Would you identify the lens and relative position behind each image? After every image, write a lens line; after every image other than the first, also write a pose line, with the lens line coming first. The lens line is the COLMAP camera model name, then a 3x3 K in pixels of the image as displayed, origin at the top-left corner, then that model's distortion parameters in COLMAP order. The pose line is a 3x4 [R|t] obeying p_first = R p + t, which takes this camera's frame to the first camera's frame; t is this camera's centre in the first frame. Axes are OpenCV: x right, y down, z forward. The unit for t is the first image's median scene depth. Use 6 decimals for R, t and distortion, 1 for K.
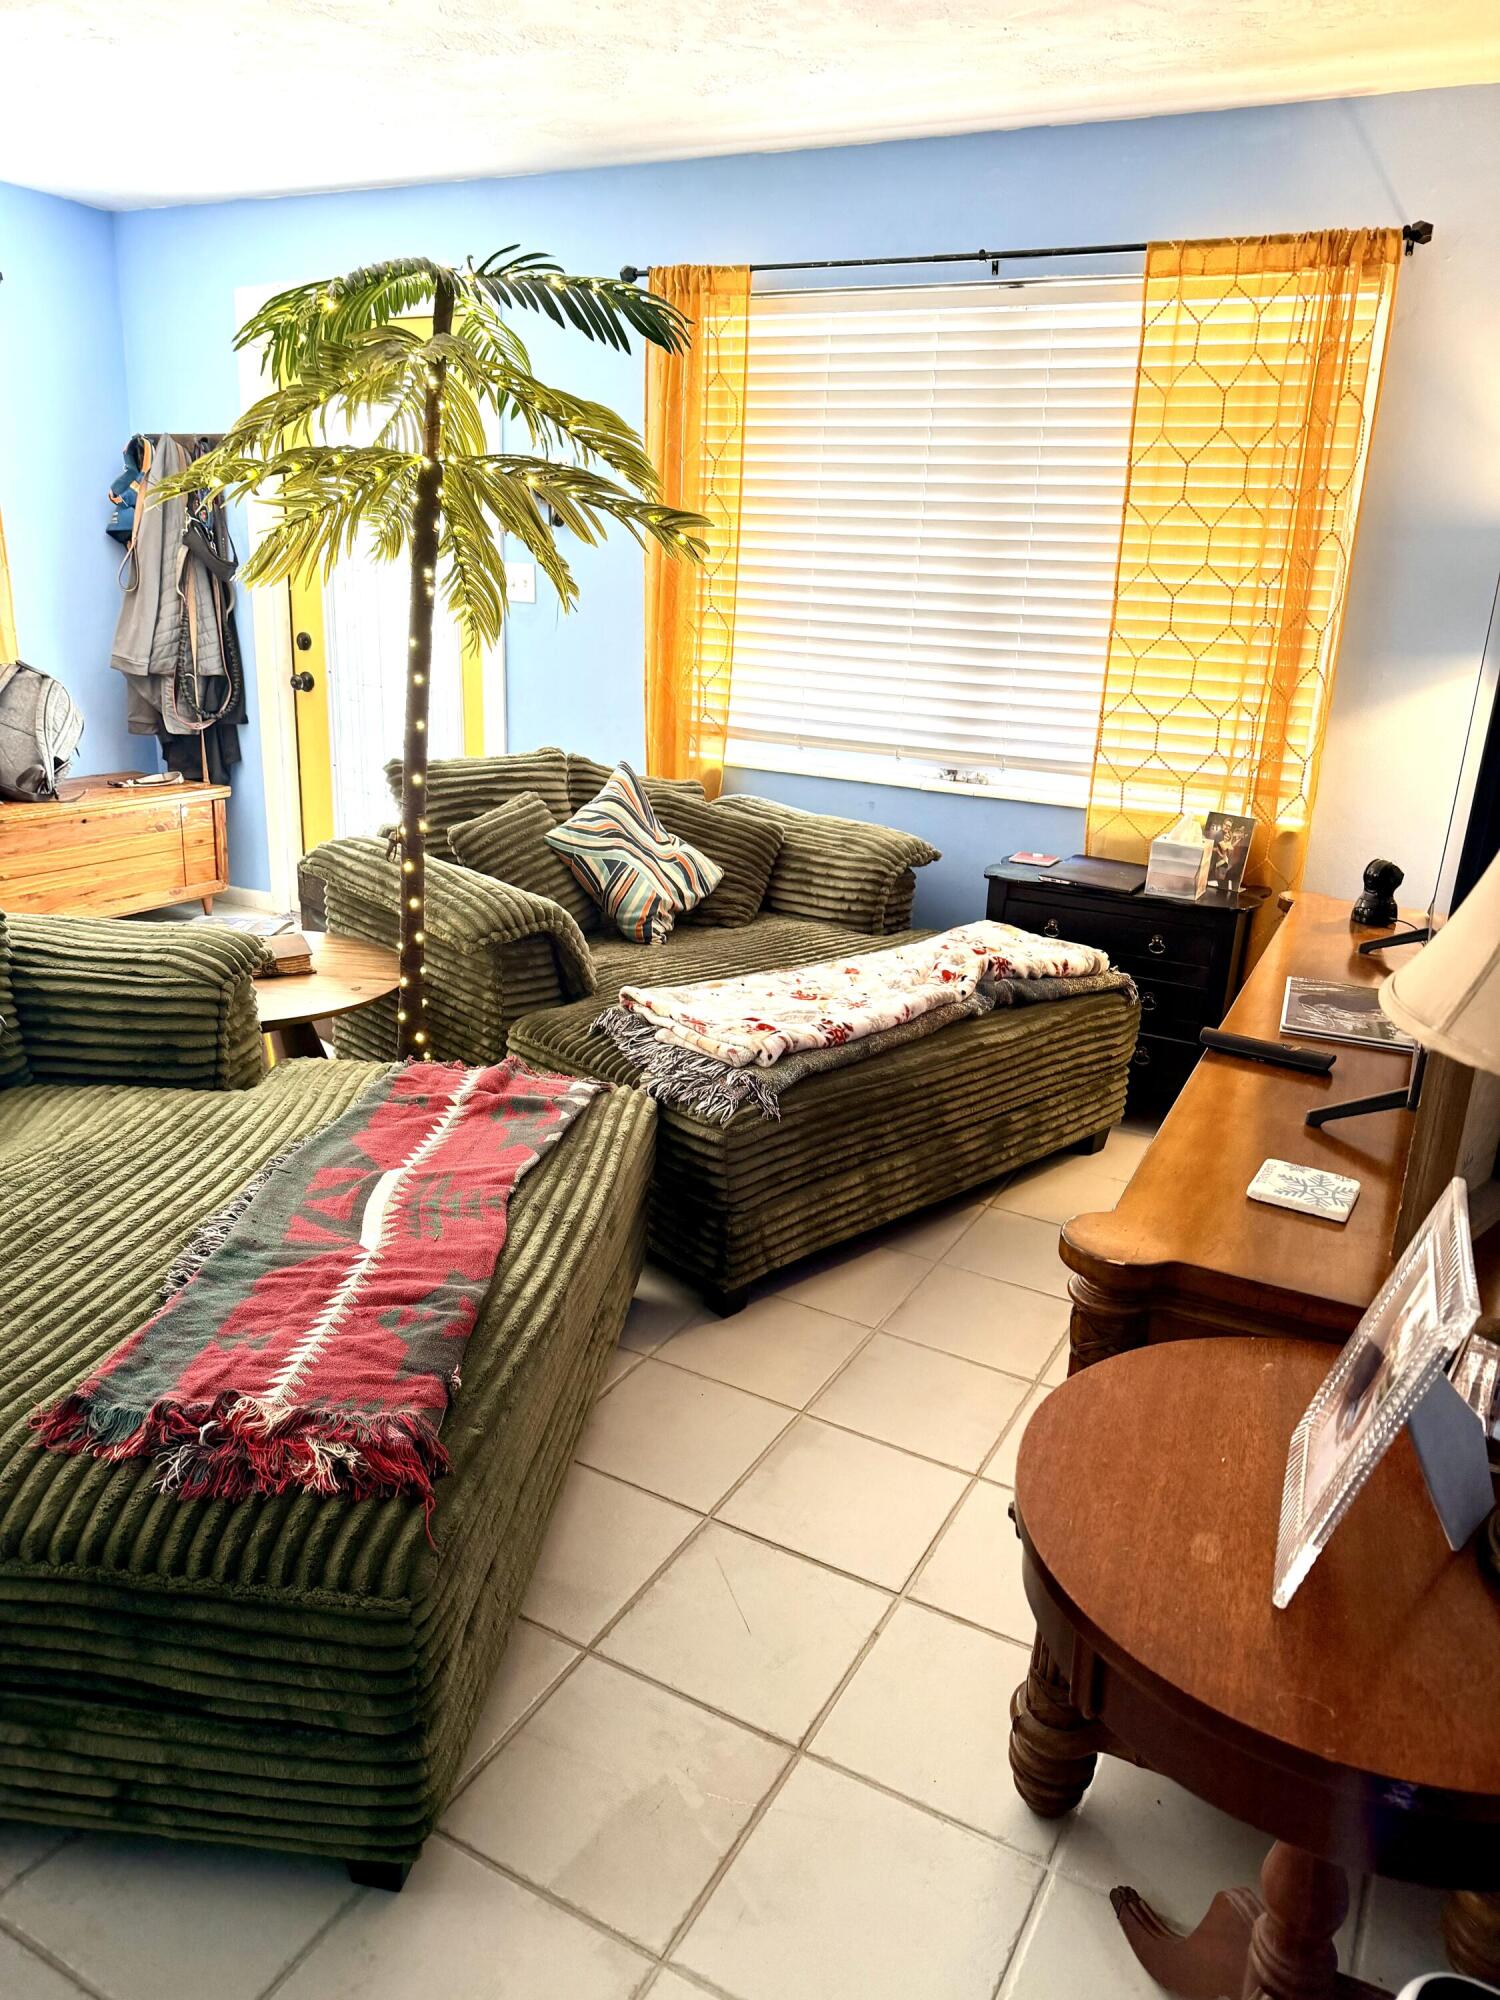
lens RADIAL K [[1403.2, 0, 745.1], [0, 1403.2, 1005.6], [0, 0, 1]] dist [0.086576, -0.110905]
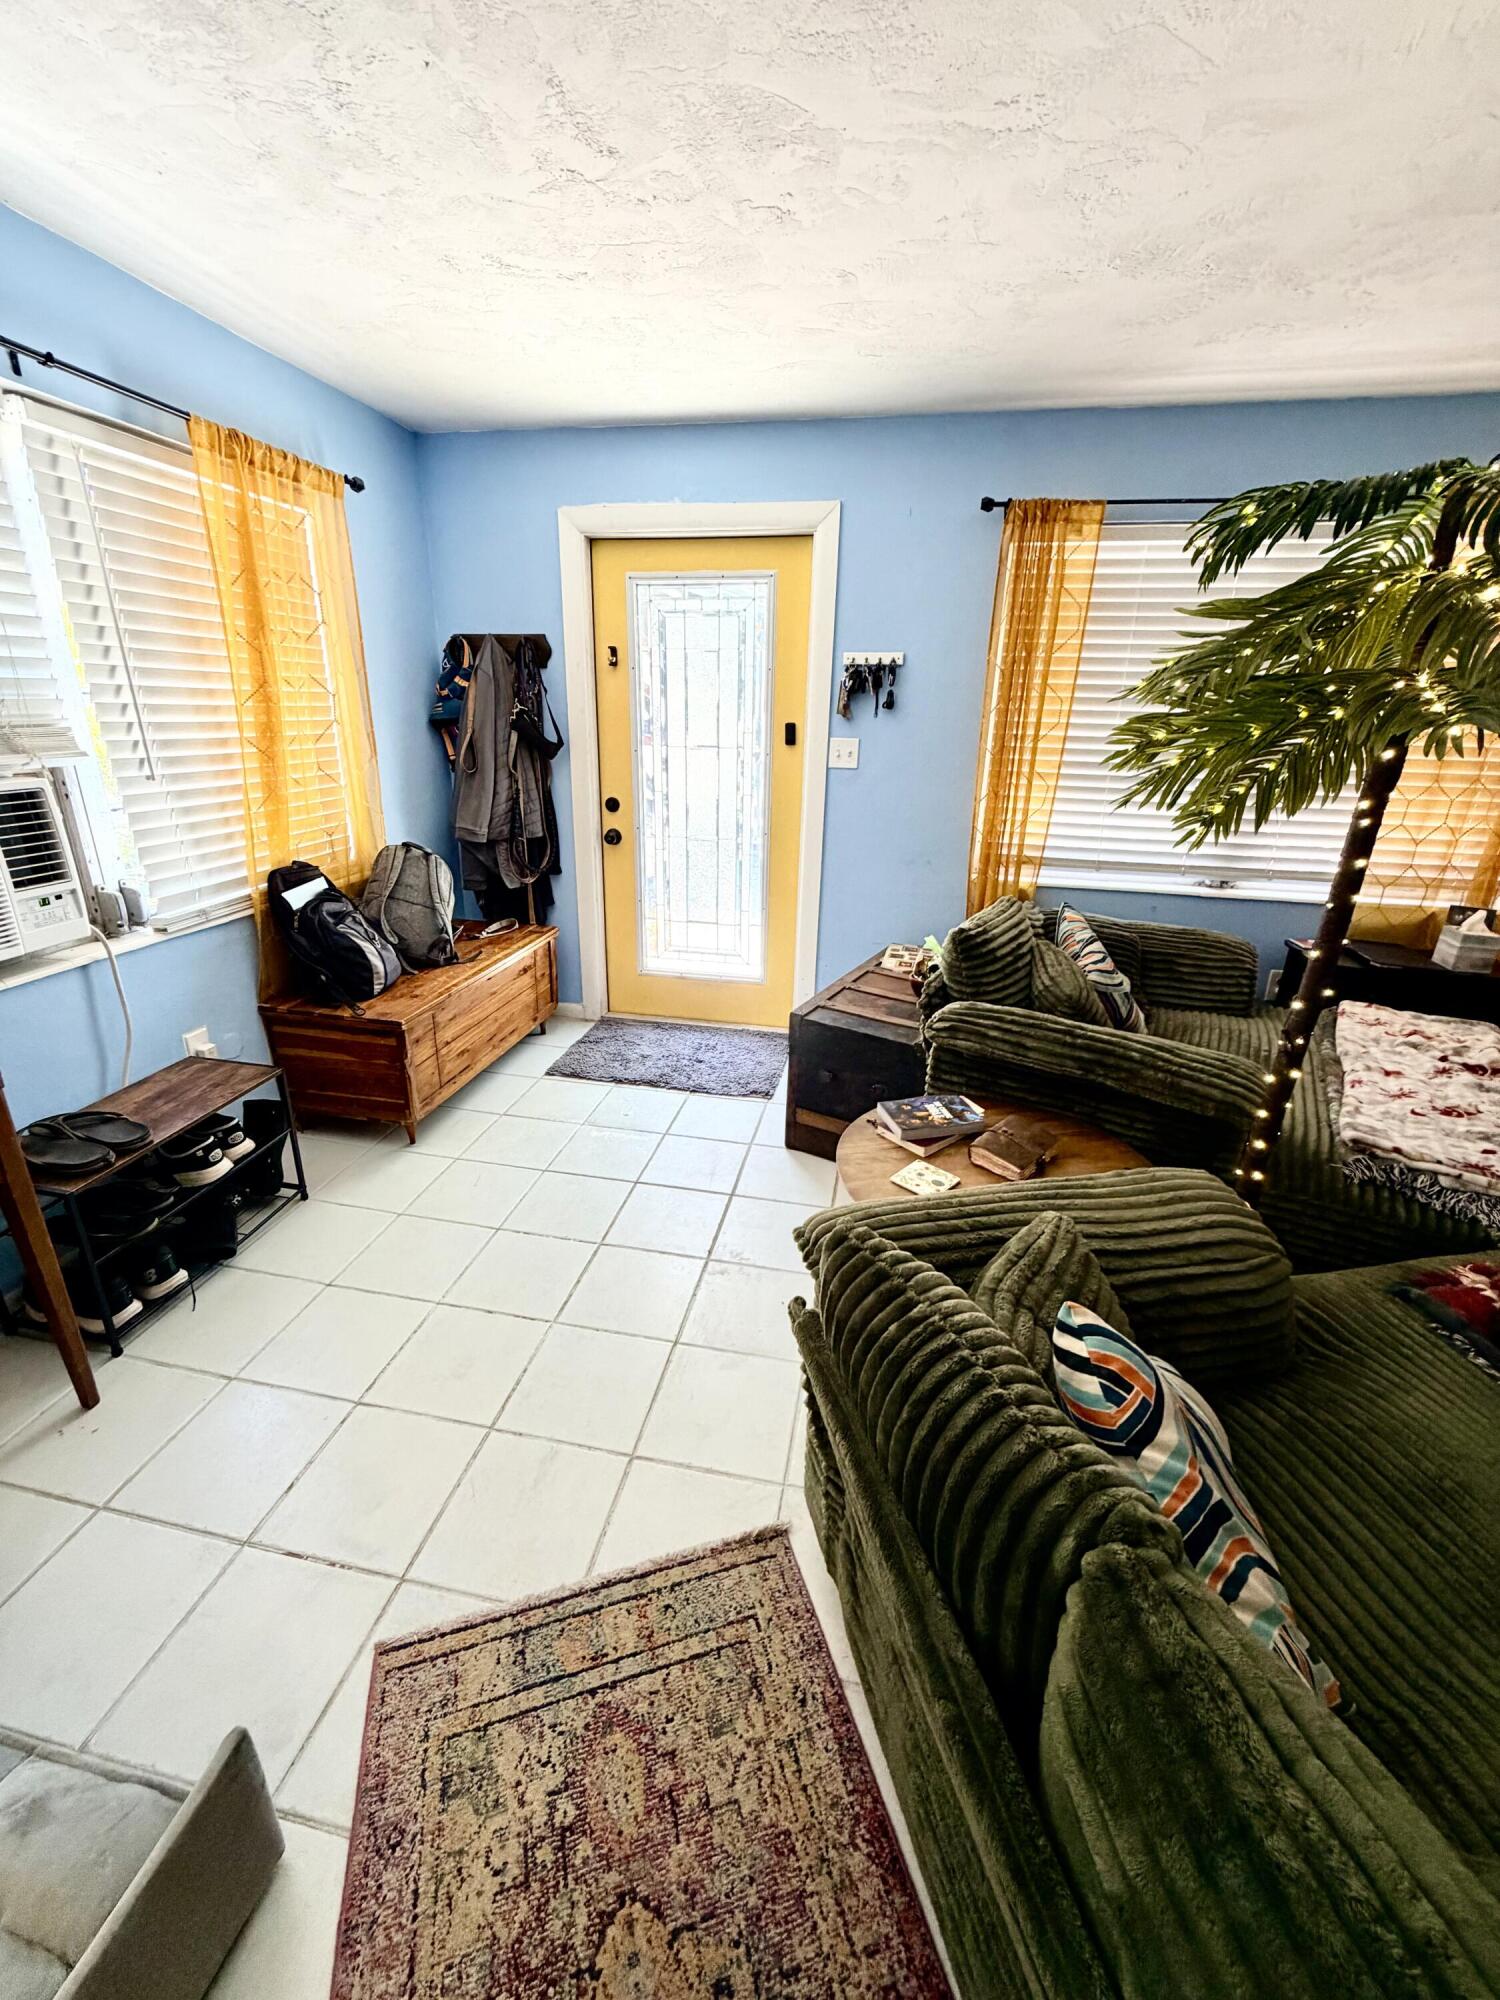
lens RADIAL K [[796.8, 0, 751.1], [0, 796.8, 991.0], [0, 0, 1]] dist [-0.000647, -0.000117]
pose [[0.955949, -0.119118, 0.268276, -0.428390], [0.108026, 0.992581, 0.055791, -0.130056], [-0.272931, -0.024352, 0.961725, 0.318875]]
